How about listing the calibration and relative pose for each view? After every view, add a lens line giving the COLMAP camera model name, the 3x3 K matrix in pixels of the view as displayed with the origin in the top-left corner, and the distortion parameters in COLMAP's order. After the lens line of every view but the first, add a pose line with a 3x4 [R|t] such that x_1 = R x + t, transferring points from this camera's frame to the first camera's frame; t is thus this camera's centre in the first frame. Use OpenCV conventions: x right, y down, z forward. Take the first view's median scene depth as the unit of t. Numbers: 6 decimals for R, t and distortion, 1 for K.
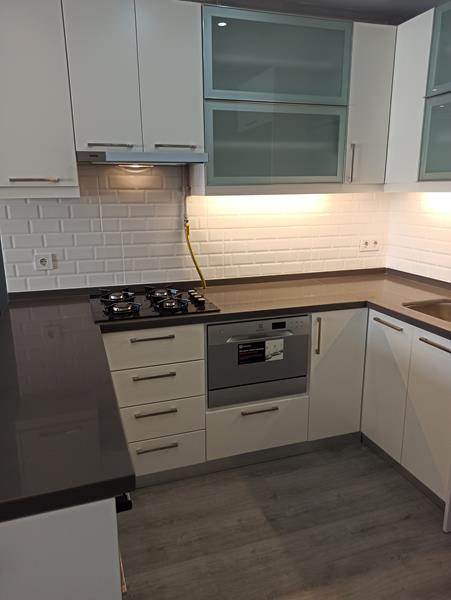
lens RADIAL K [[453.1, 0, 225.5], [0, 453.1, 300.0], [0, 0, 1]] dist [0.087934, -0.084468]
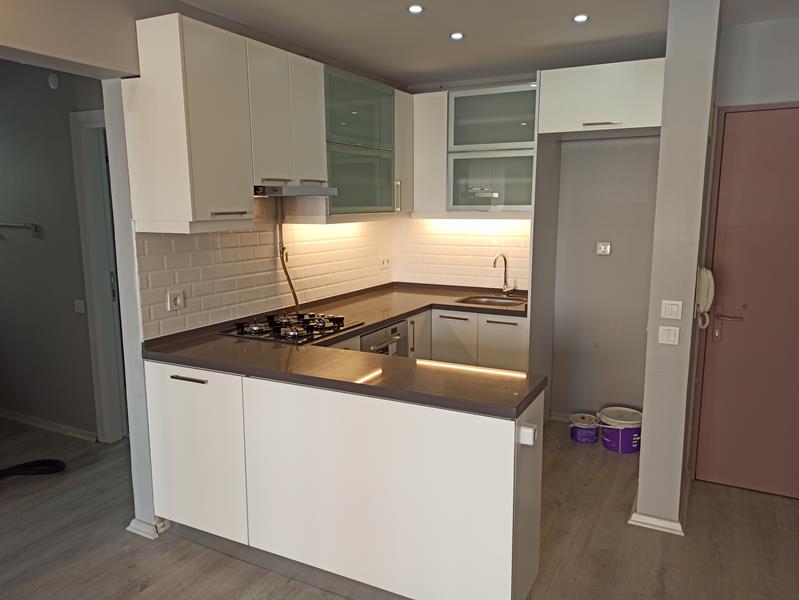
lens RADIAL K [[603.4, 0, 399.5], [0, 603.4, 300.0], [0, 0, 1]] dist [0.087934, -0.084468]
pose [[0.722082, -0.106339, 0.683586, -0.889496], [0.163991, 0.986263, -0.019803, 0.010268], [-0.672090, 0.126401, 0.729602, -0.158325]]
